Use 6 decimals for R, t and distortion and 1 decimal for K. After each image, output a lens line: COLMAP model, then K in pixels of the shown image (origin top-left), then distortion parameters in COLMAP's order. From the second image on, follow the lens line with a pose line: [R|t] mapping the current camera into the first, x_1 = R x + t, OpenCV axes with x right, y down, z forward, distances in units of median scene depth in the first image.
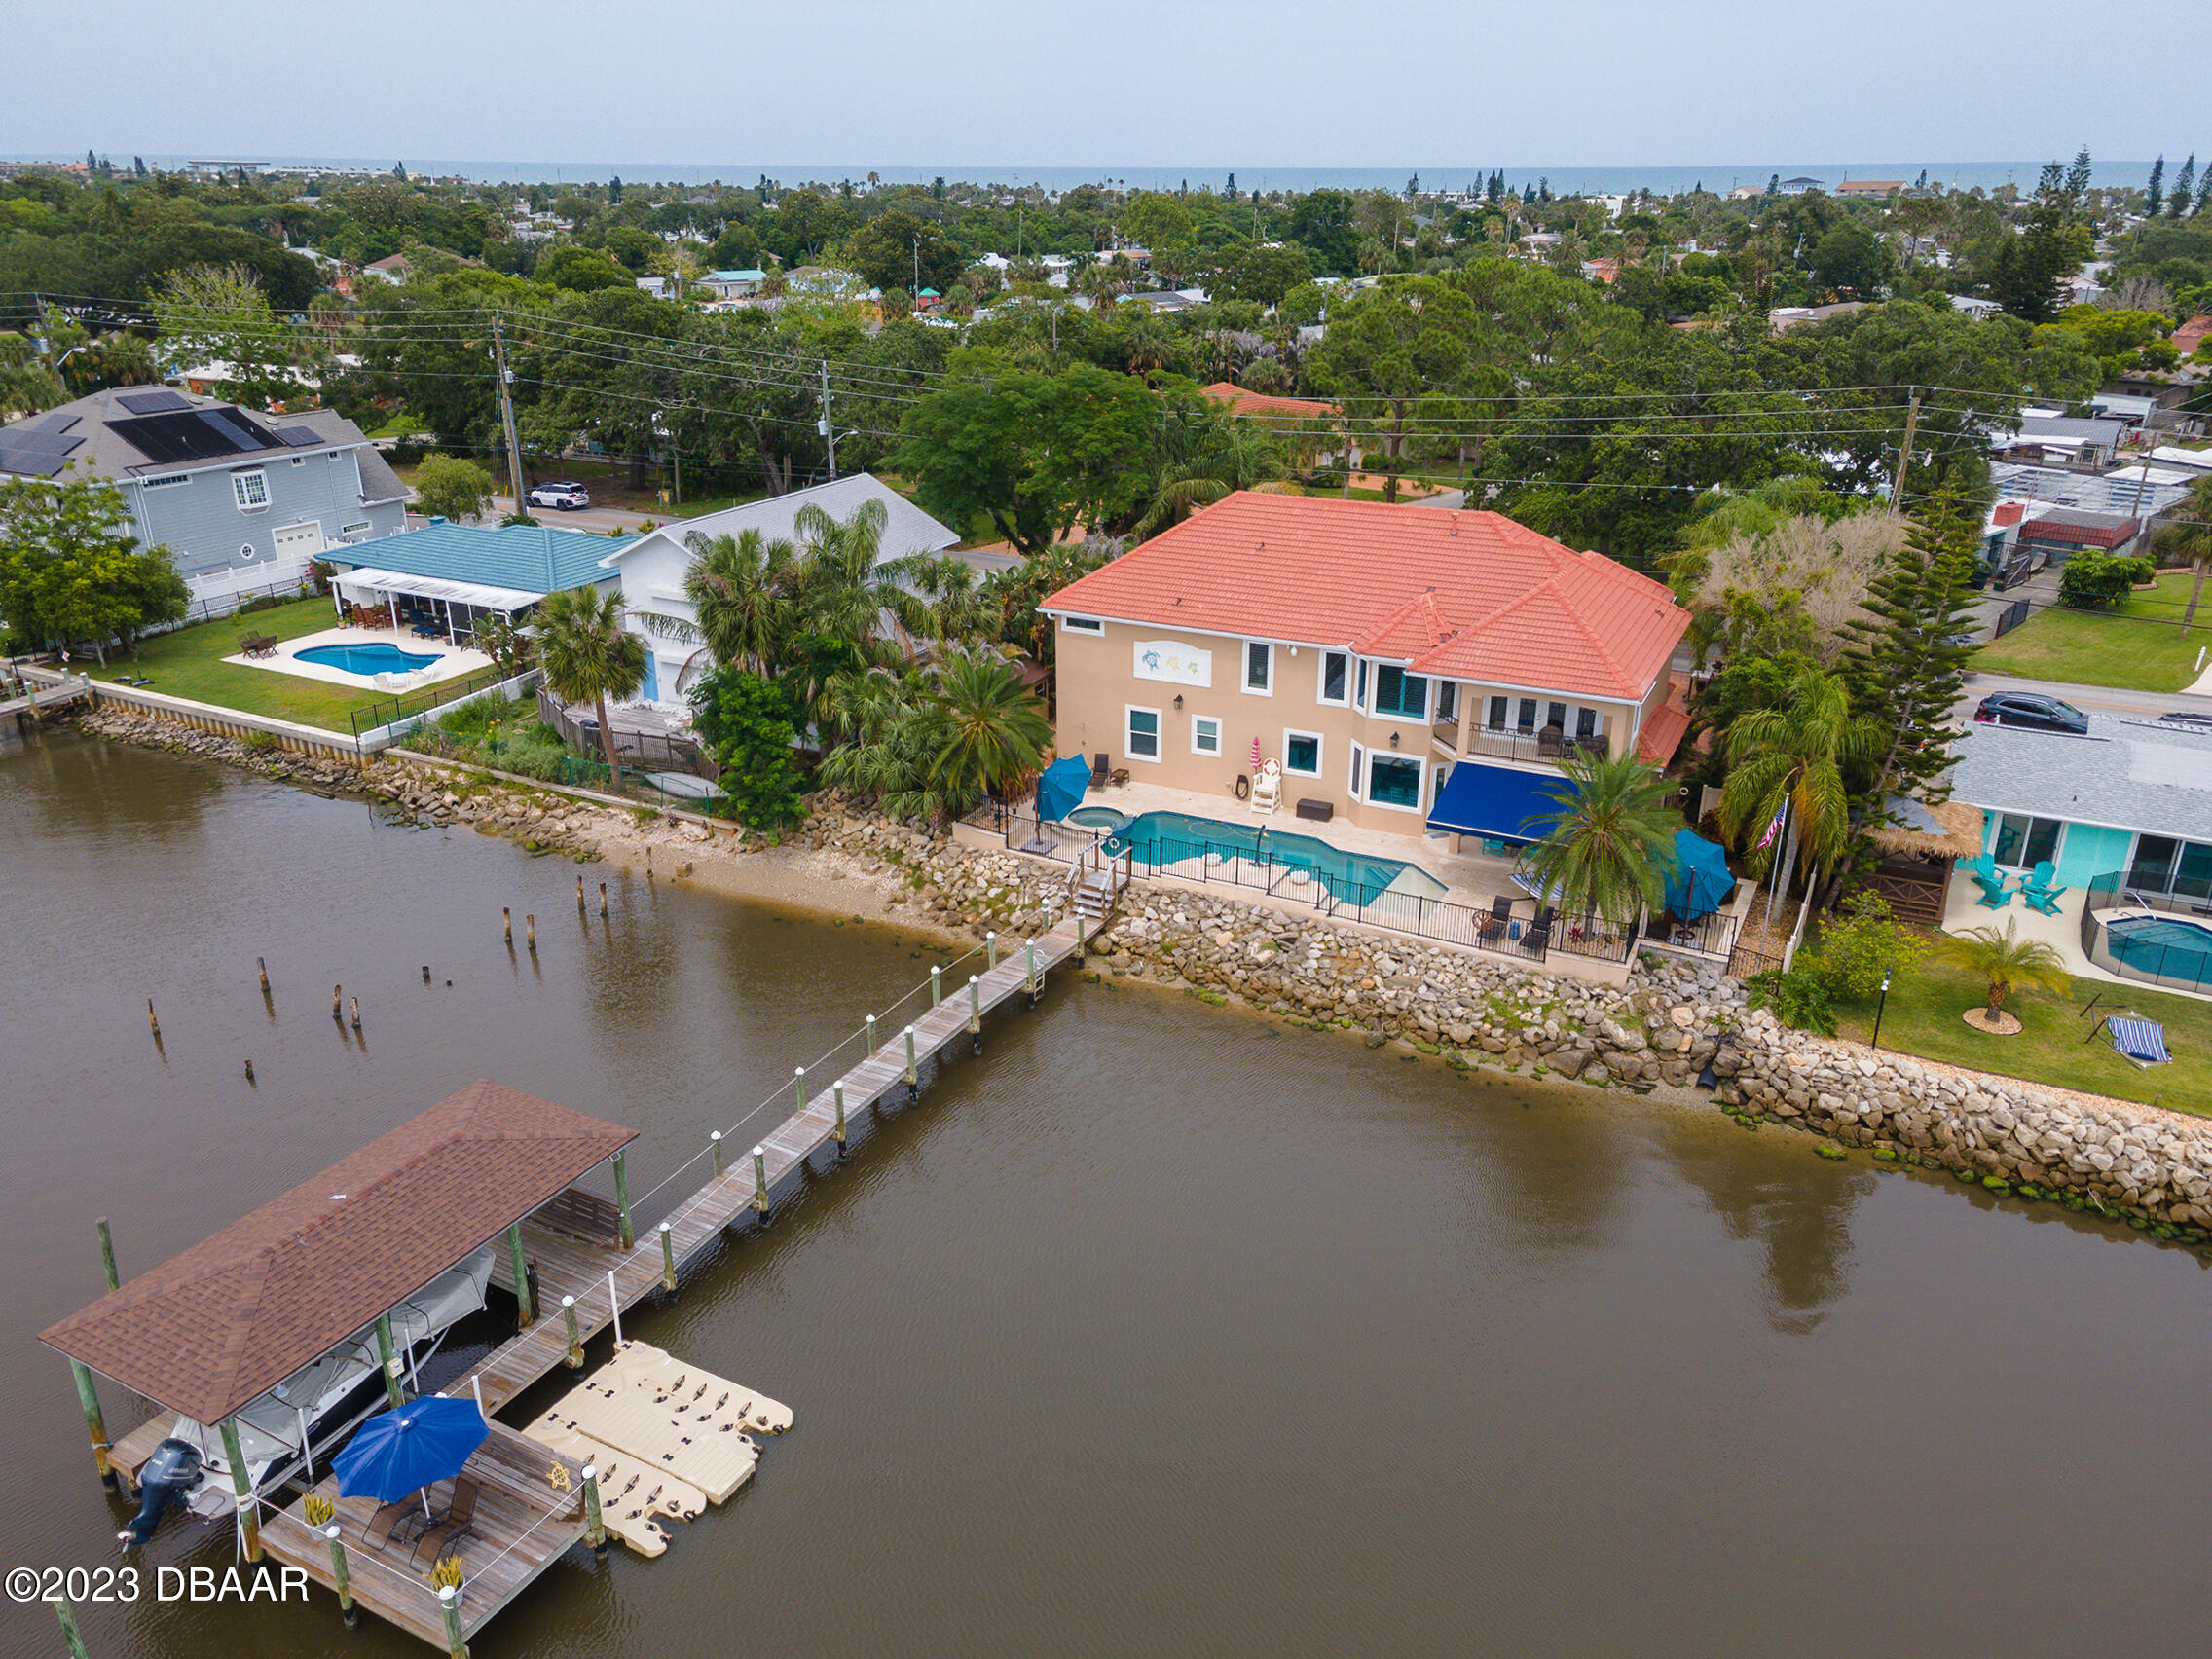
lens RADIAL K [[1615.2, 0, 1115.9], [0, 1615.2, 834.4], [0, 0, 1]] dist [0.043697, 0.007729]
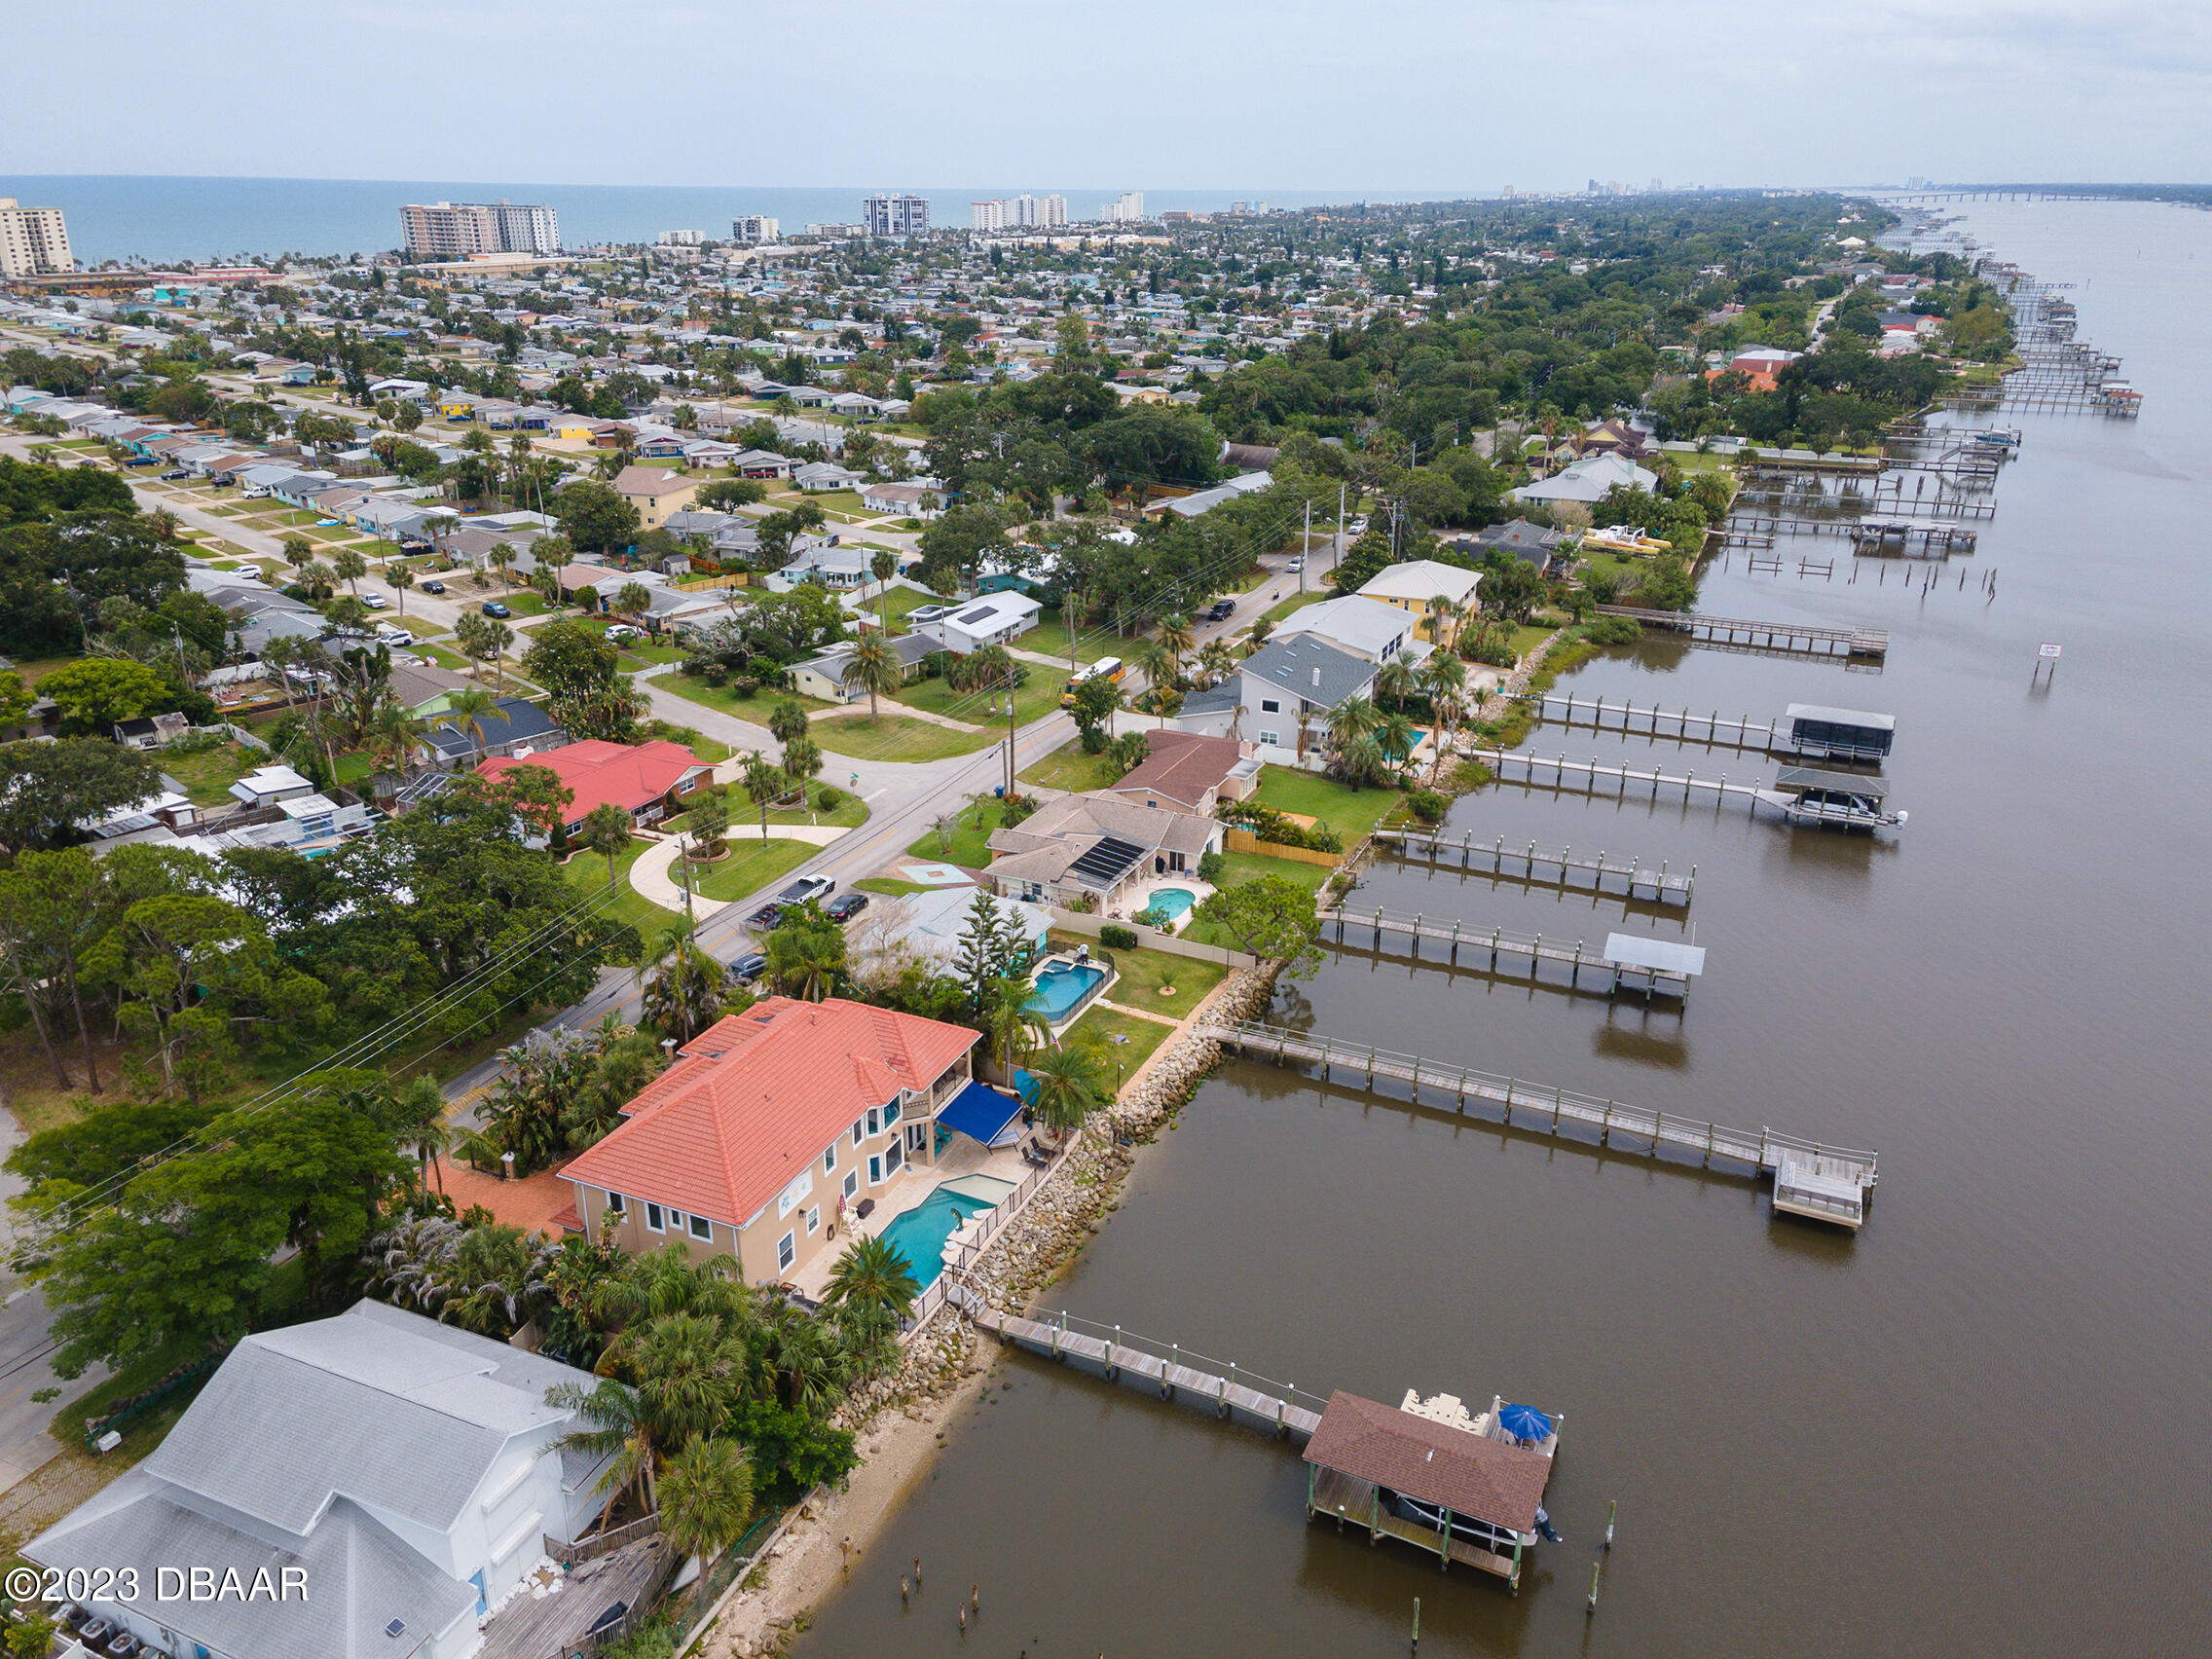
lens RADIAL K [[1615.2, 0, 1095.3], [0, 1615.2, 851.2], [0, 0, 1]] dist [0.043697, 0.007729]
pose [[-0.040542, -0.386894, 0.921232, -1.287341], [0.380213, 0.846656, 0.372306, -0.867195], [-0.924010, 0.365359, 0.112778, 0.515153]]
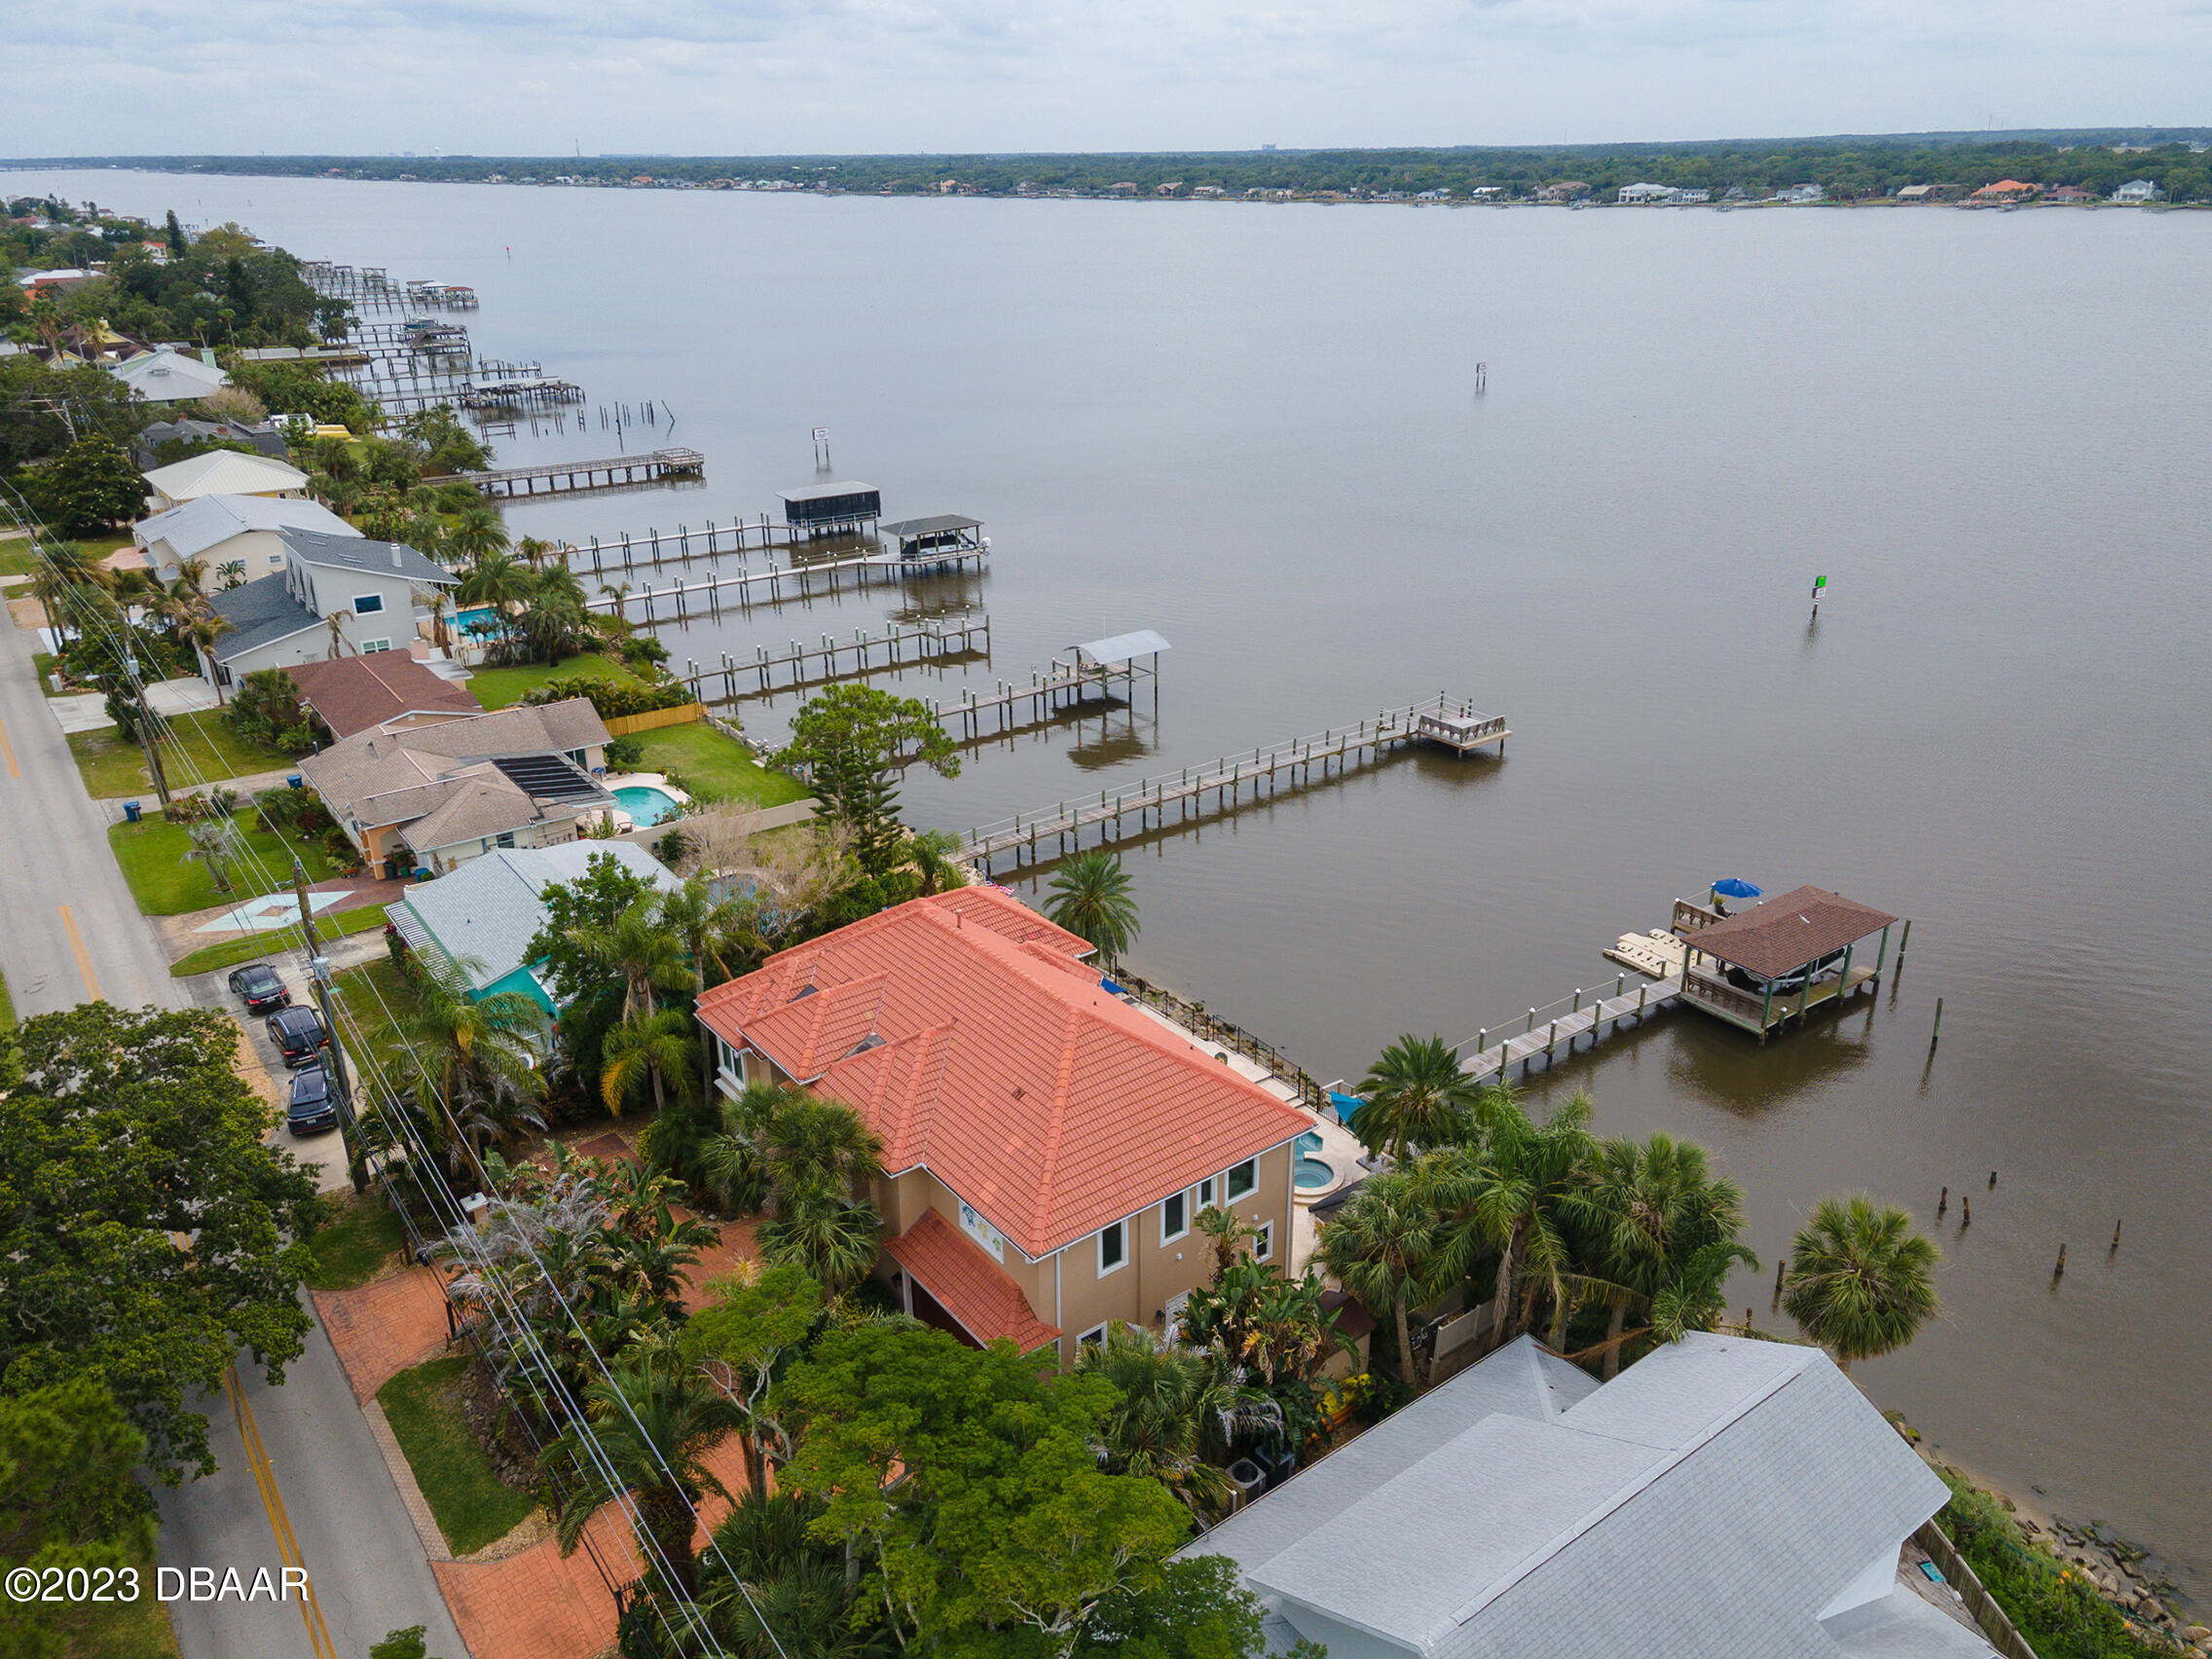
lens RADIAL K [[1615.2, 0, 1110.1], [0, 1615.2, 838.9], [0, 0, 1]] dist [0.043697, 0.007729]
pose [[-0.896401, -0.167523, 0.410368, -0.312695], [0.176478, 0.714391, 0.677128, -0.960804], [-0.406597, 0.679398, -0.610816, 1.632787]]
